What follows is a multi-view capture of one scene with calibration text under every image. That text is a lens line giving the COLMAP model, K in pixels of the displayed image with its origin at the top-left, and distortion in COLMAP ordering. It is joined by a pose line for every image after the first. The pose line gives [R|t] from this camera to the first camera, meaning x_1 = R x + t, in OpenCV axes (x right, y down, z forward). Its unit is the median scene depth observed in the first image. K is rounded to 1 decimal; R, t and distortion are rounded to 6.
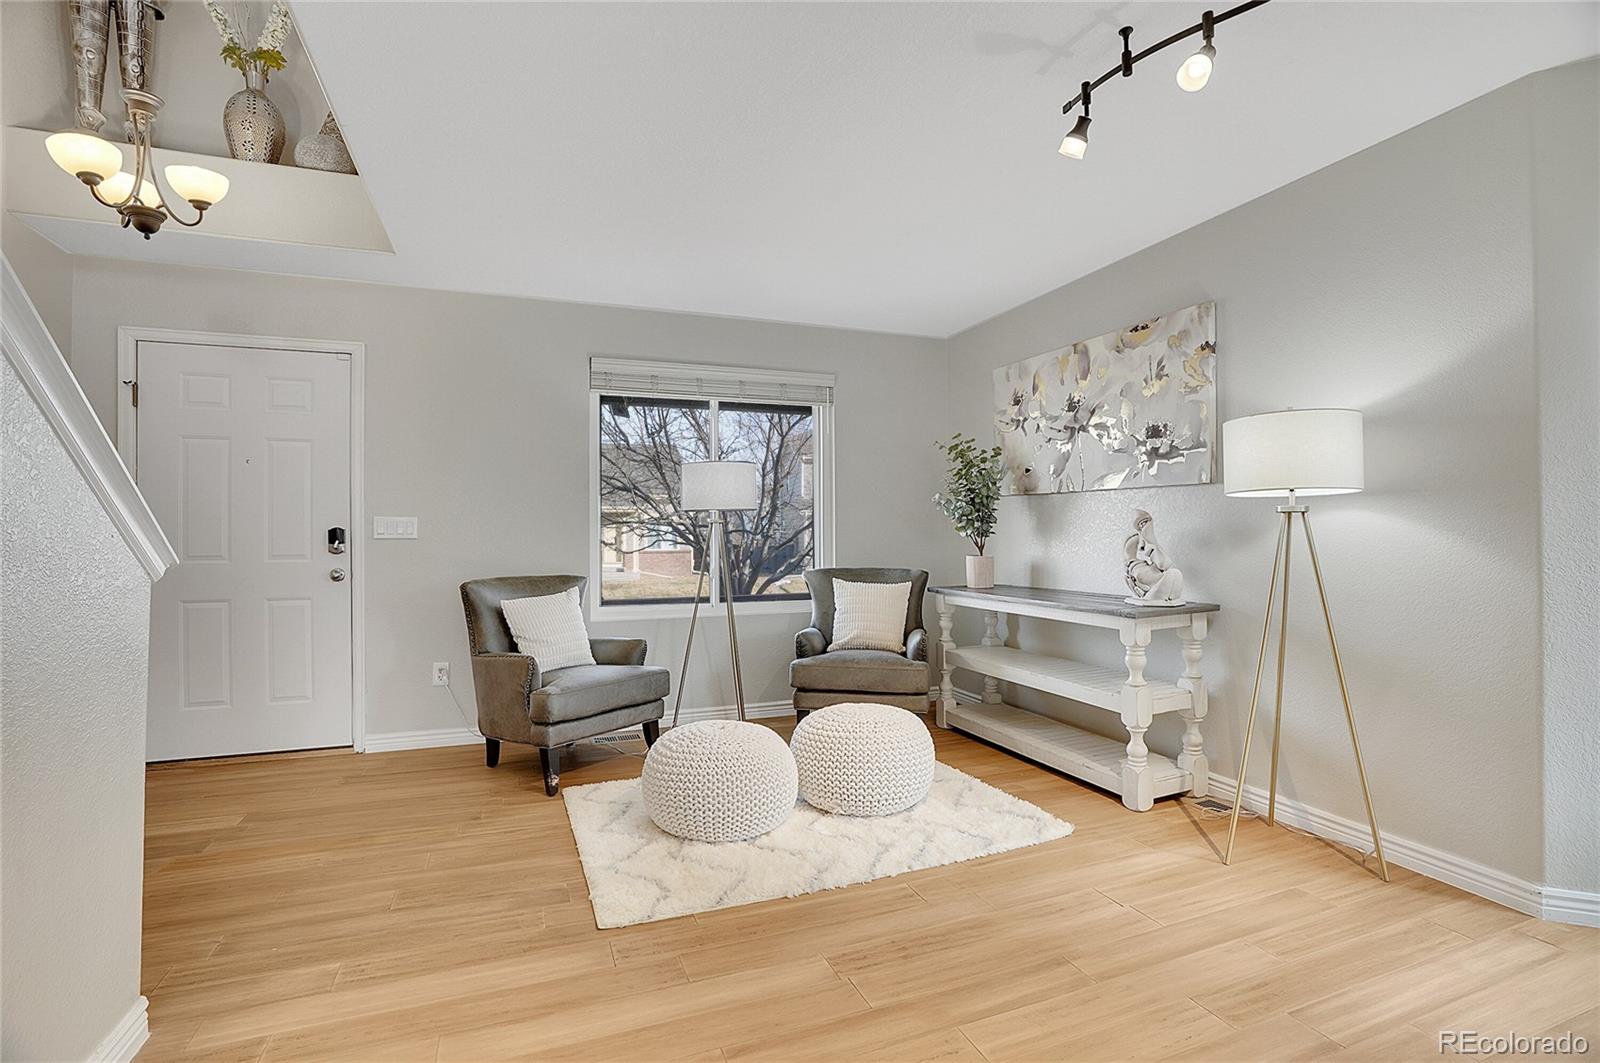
lens RADIAL K [[738.5, 0, 806.1], [0, 738.5, 529.5], [0, 0, 1]] dist [-0.057970, 0.019530]
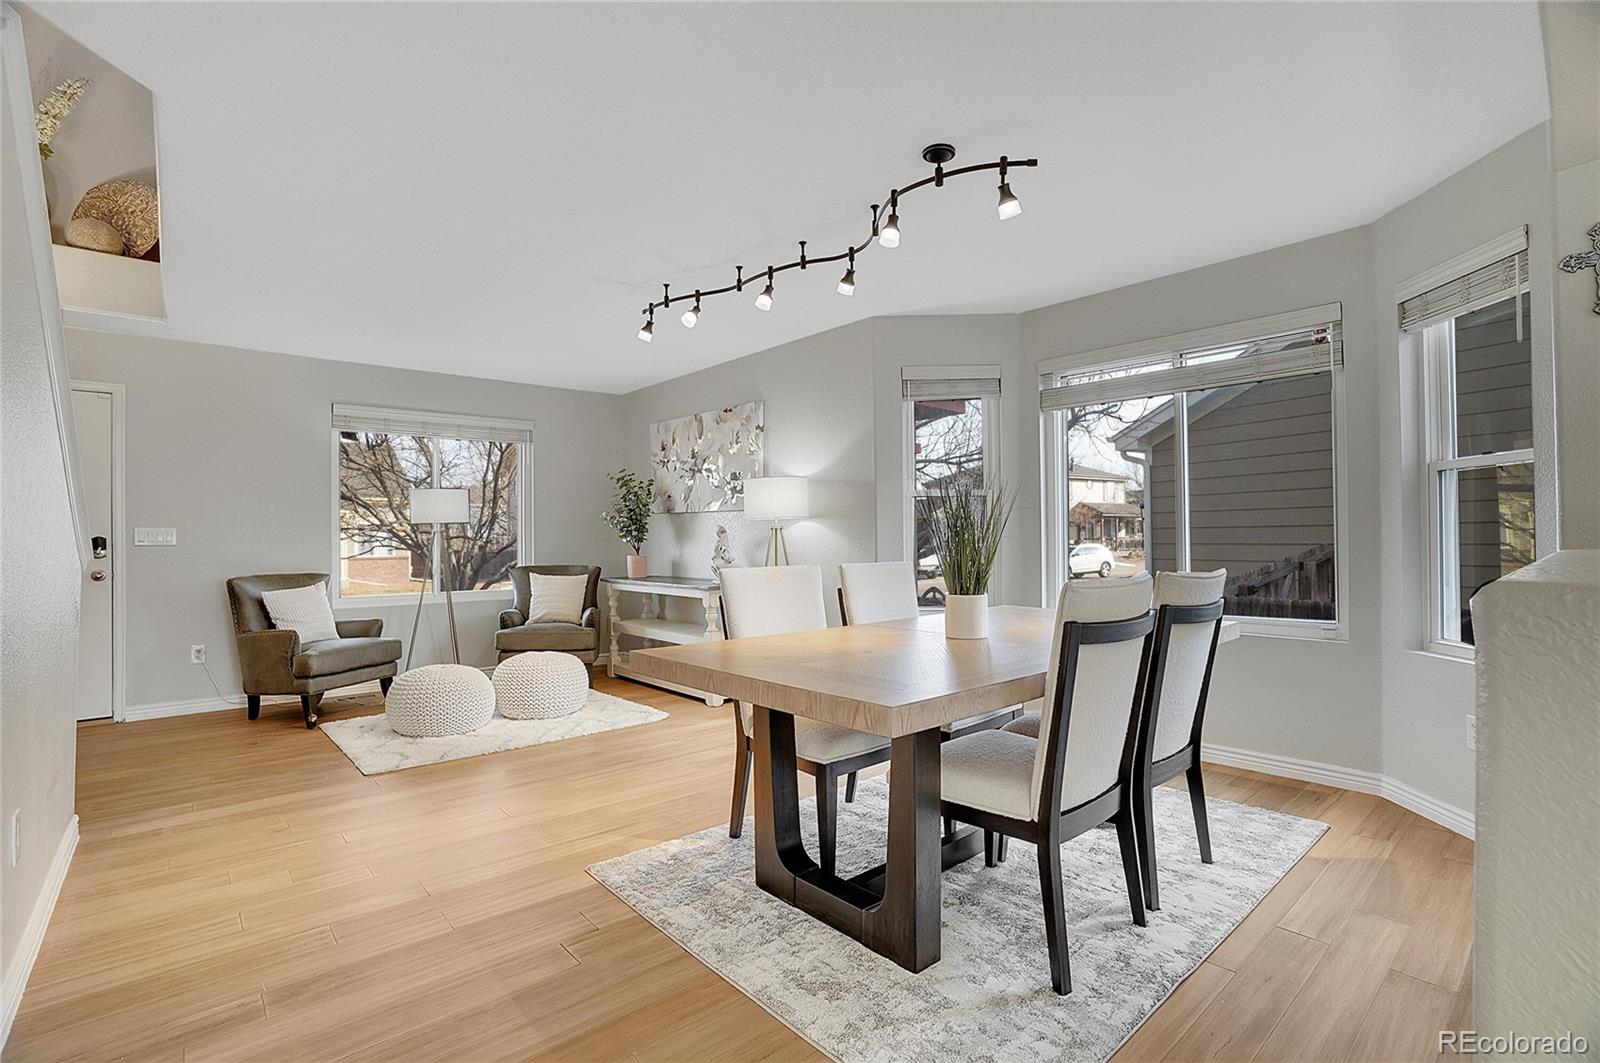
lens RADIAL K [[738.5, 0, 797.7], [0, 738.5, 533.5], [0, 0, 1]] dist [-0.057970, 0.019530]
pose [[0.943112, -0.000390, 0.332476, 0.060637], [0.000499, 1.000000, -0.000242, -0.006999], [-0.332476, 0.000395, 0.943112, -0.519431]]
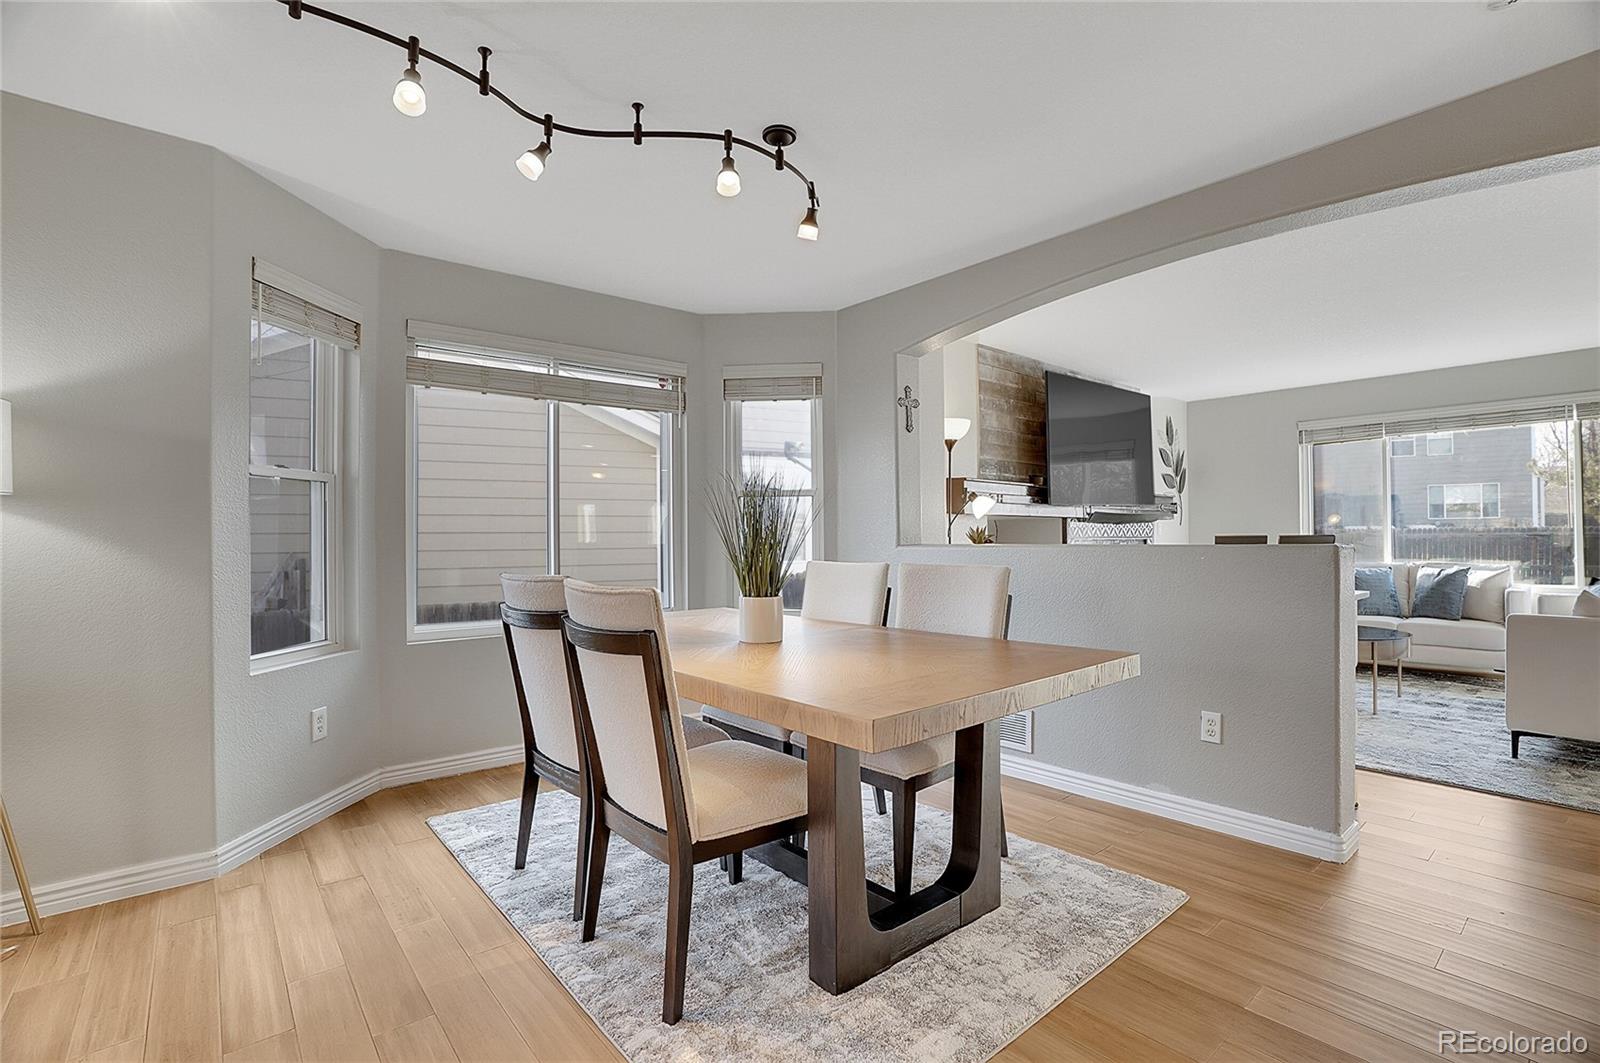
lens RADIAL K [[738.5, 0, 791.6], [0, 738.5, 529.4], [0, 0, 1]] dist [-0.057970, 0.019530]
pose [[-0.311305, 0.021886, 0.950058, -0.206283], [0.001639, 0.999746, -0.022494, 0.006399], [-0.950308, -0.005445, -0.311262, 0.266773]]
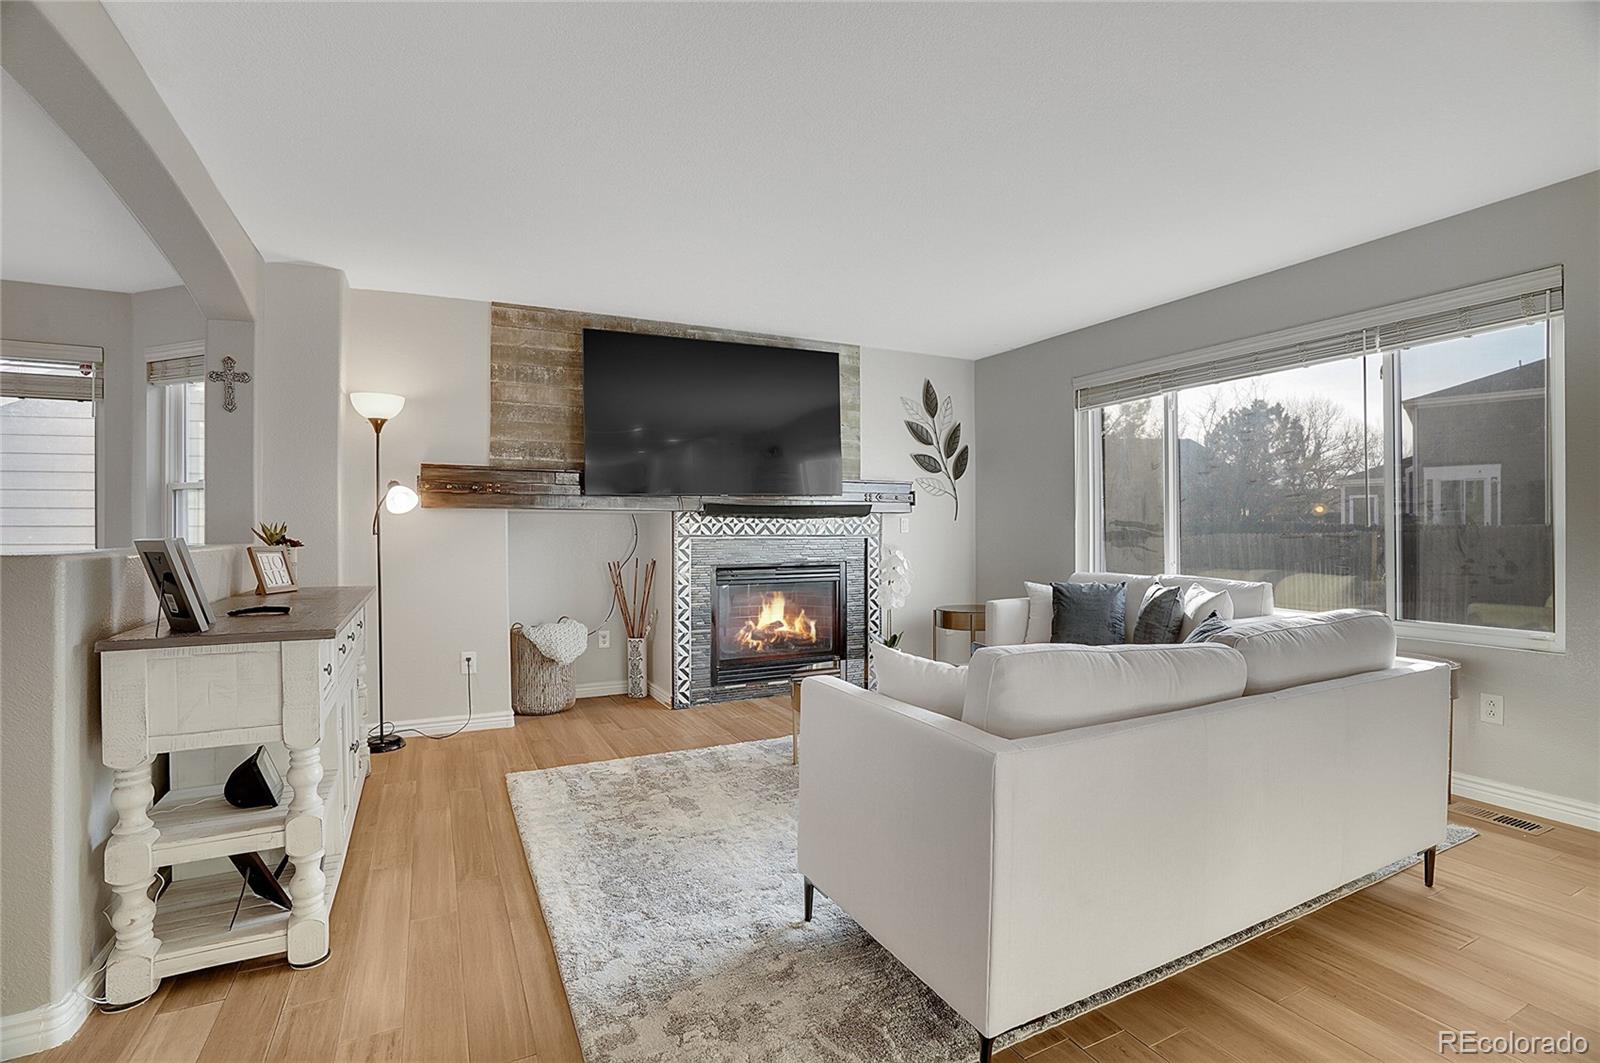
lens RADIAL K [[738.5, 0, 790.6], [0, 738.5, 527.5], [0, 0, 1]] dist [-0.057970, 0.019530]
pose [[-0.078190, 0.015381, 0.996820, -0.176775], [-0.005261, 0.999861, -0.015841, -0.005446], [-0.996925, -0.006483, -0.078098, -0.872364]]
